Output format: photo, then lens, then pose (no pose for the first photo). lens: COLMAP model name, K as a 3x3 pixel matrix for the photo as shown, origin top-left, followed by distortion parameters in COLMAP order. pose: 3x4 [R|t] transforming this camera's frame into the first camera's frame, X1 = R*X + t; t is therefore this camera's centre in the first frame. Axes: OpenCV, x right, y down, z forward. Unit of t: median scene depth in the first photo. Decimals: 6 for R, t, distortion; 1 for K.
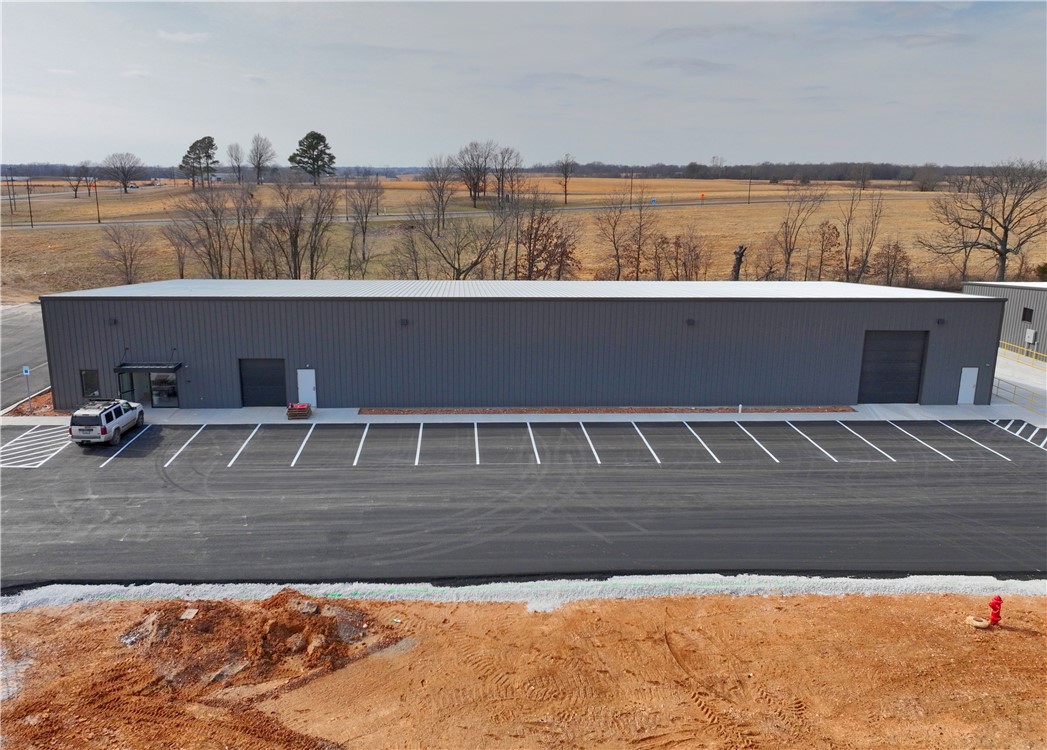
lens RADIAL K [[828.8, 0, 505.8], [0, 828.8, 374.1], [0, 0, 1]] dist [0.003553, -0.003584]
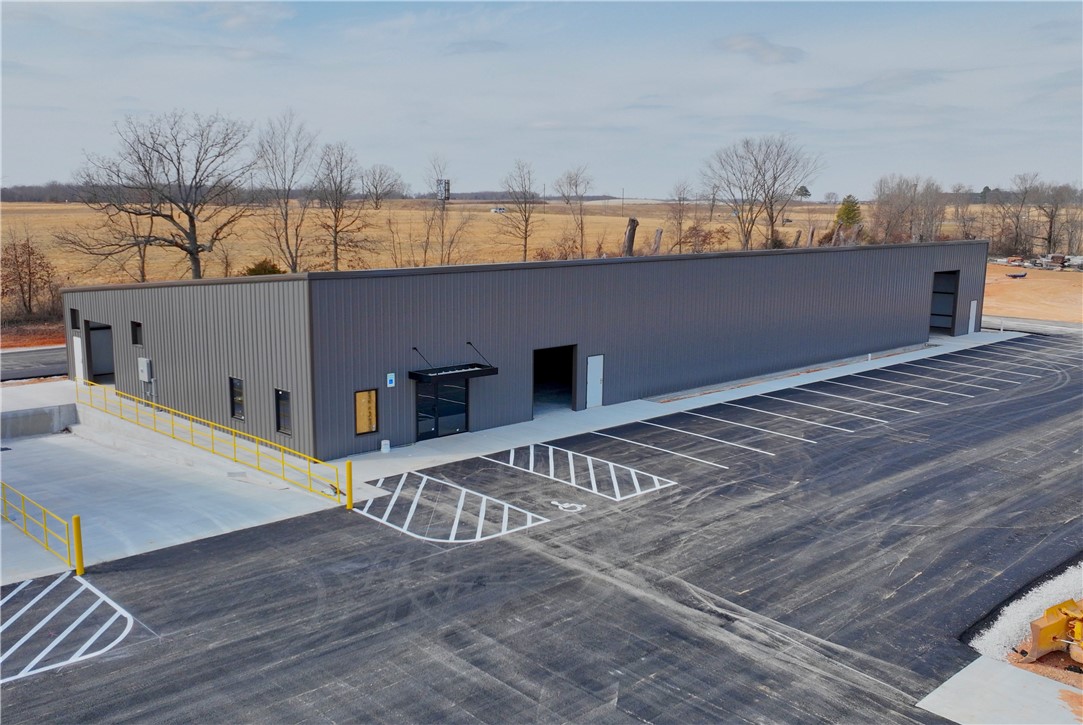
lens RADIAL K [[992.2, 0, 506.7], [0, 992.2, 402.1], [0, 0, 1]] dist [0.006170, -0.000364]
pose [[0.766238, -0.130544, 0.629156, 0.521163], [0.154063, 0.987909, 0.017351, 0.003502], [-0.623814, 0.083635, 0.777085, 0.423073]]
